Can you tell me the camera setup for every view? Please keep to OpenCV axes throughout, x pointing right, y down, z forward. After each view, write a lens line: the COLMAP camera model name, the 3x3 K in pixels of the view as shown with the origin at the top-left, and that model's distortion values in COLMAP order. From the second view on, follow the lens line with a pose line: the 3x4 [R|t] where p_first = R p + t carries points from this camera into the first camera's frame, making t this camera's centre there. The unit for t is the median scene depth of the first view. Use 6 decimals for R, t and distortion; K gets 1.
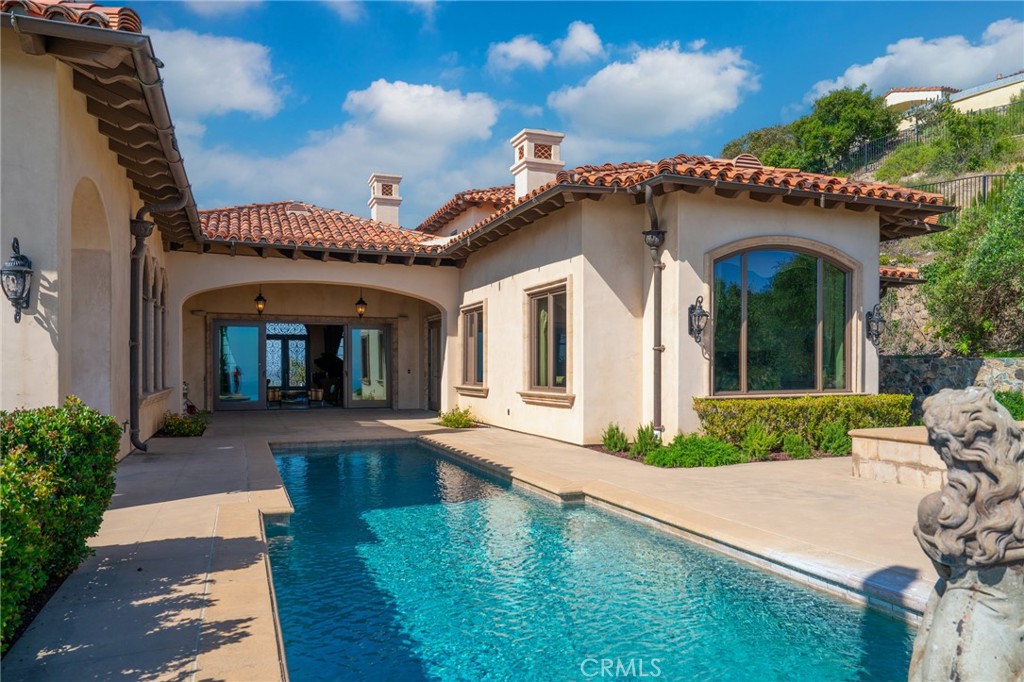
lens RADIAL K [[695.5, 0, 526.4], [0, 695.5, 383.0], [0, 0, 1]] dist [-0.000596, 0.003589]
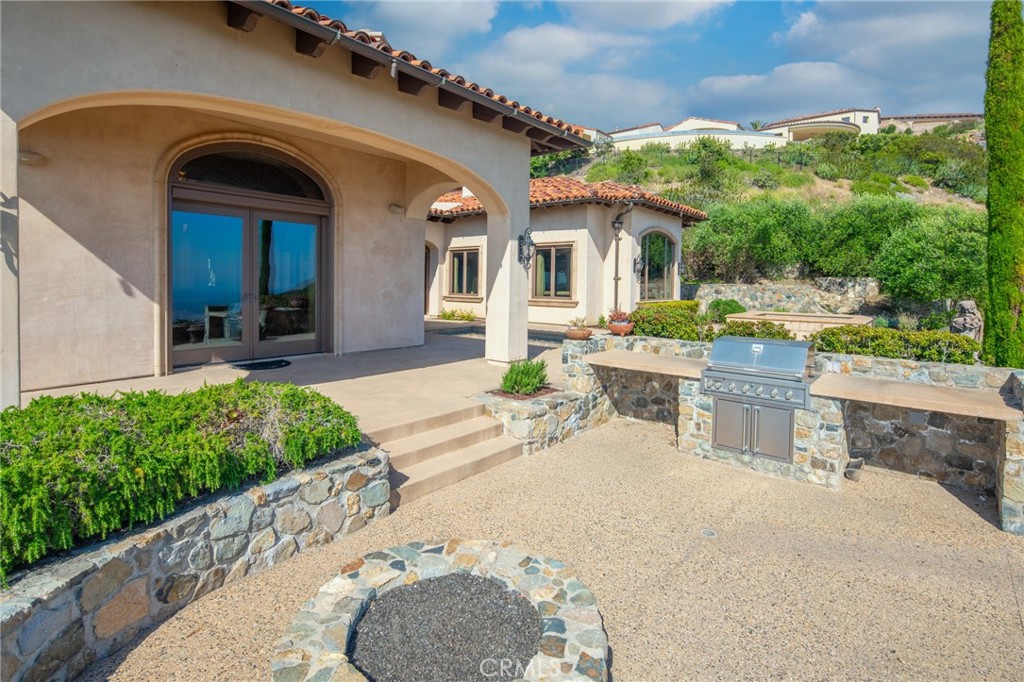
lens RADIAL K [[501.4, 0, 518.9], [0, 501.4, 297.8], [0, 0, 1]] dist [0.001037, -0.001122]
pose [[0.875405, -0.000972, 0.483388, -0.659108], [-0.004845, 0.999930, 0.010784, -0.006010], [-0.483365, -0.011782, 0.875340, -0.137823]]
